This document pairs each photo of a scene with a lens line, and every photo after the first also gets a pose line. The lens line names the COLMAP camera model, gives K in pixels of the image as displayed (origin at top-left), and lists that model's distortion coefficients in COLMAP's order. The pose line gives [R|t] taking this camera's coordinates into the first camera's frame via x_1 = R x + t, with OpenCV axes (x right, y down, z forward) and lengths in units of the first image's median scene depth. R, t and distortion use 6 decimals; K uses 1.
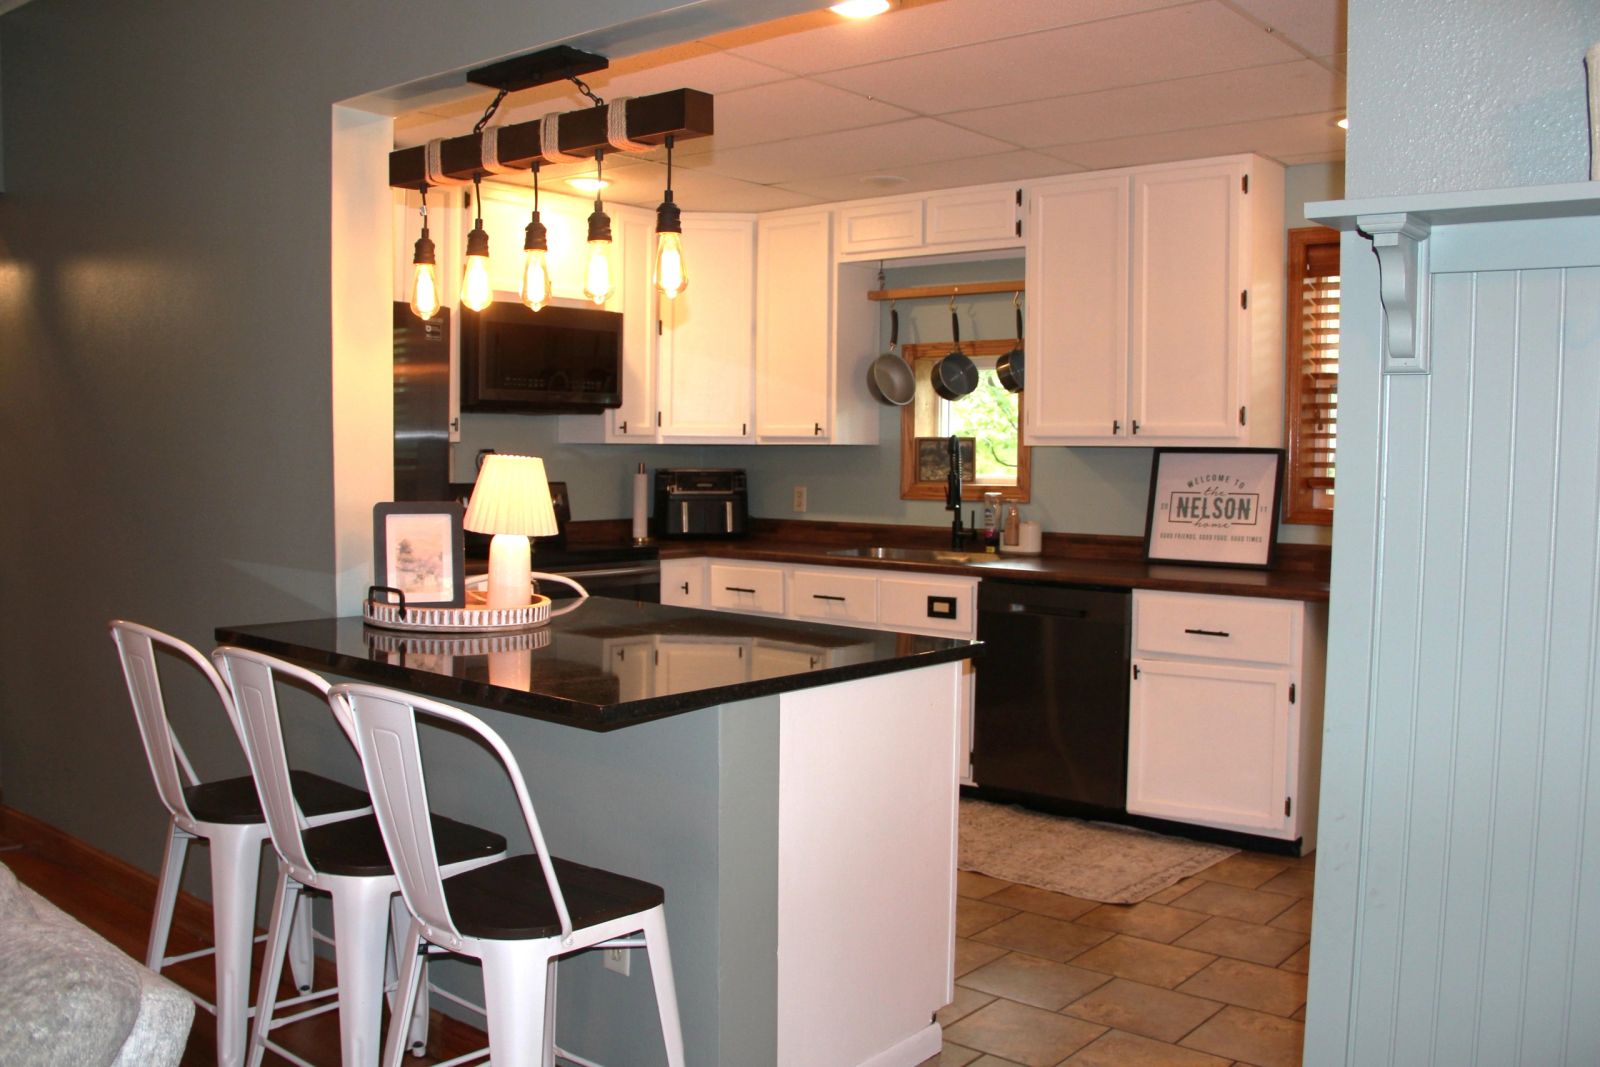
lens RADIAL K [[1432.0, 0, 800.0], [0, 1432.0, 533.5], [0, 0, 1]] dist [-0.129502, -0.000519]
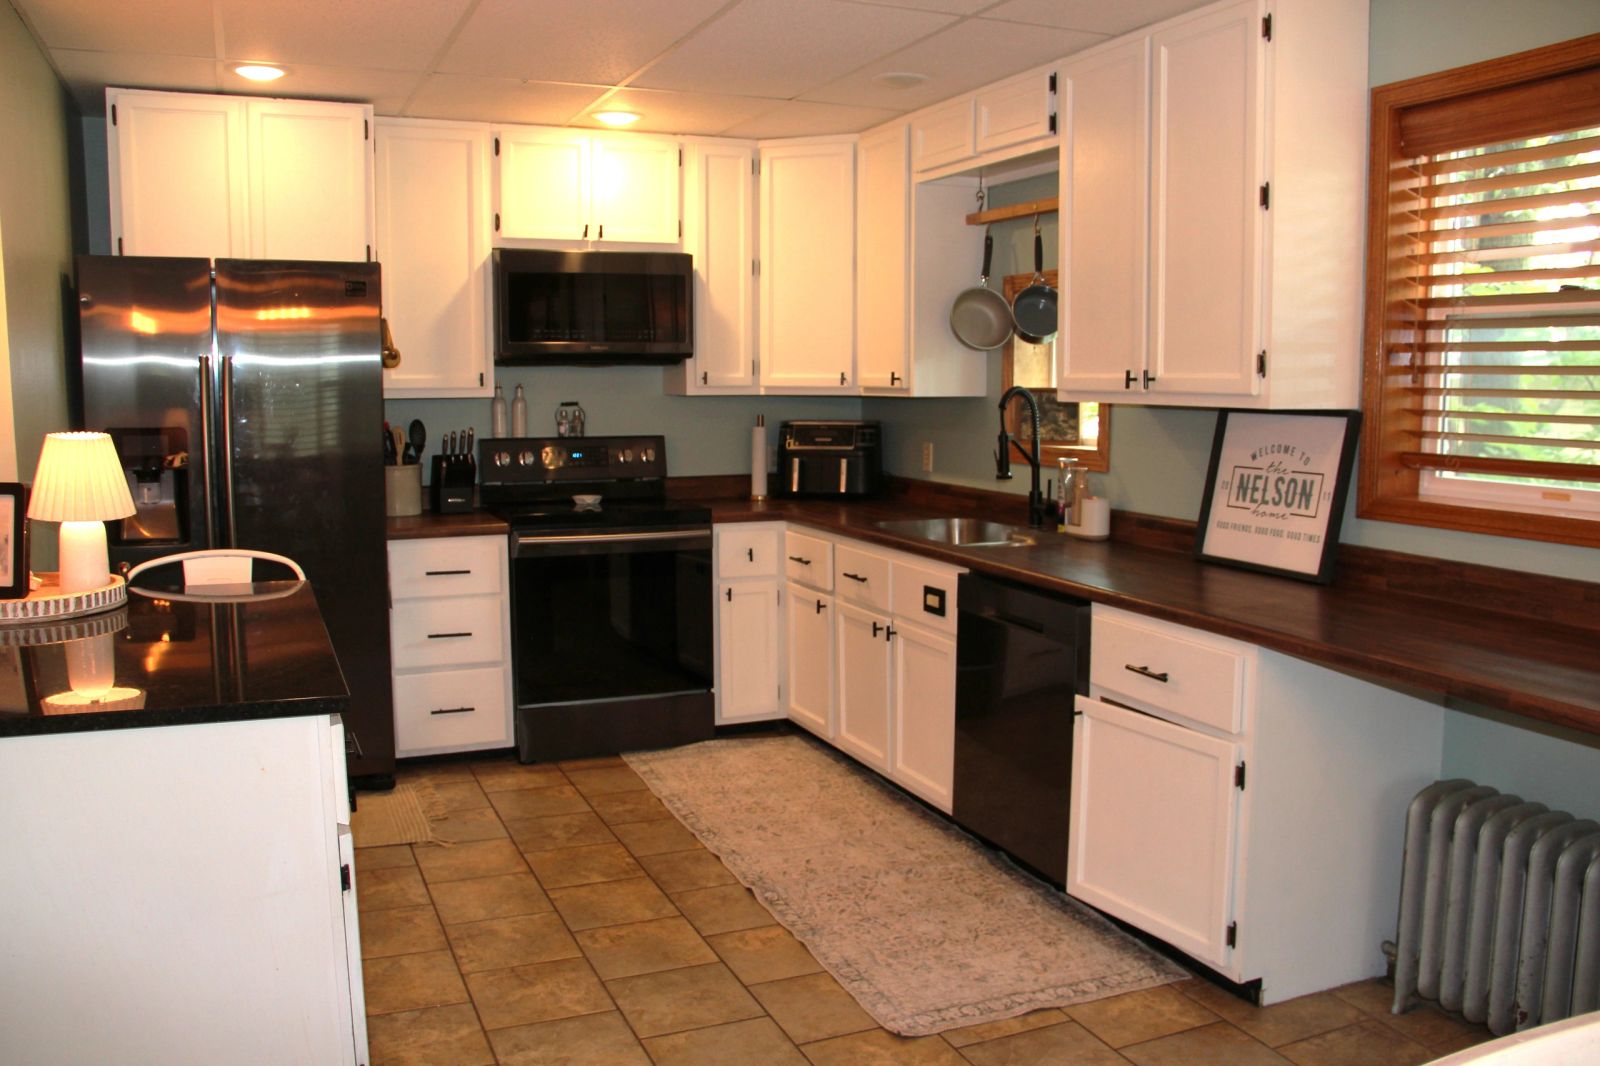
lens RADIAL K [[1327.2, 0, 800.0], [0, 1327.2, 533.0], [0, 0, 1]] dist [-0.165383, 0.123129]
pose [[0.889448, 0.045636, -0.454753, 0.375231], [-0.019549, 0.997891, 0.061906, -0.032469], [0.456619, -0.046172, 0.888464, 0.297651]]
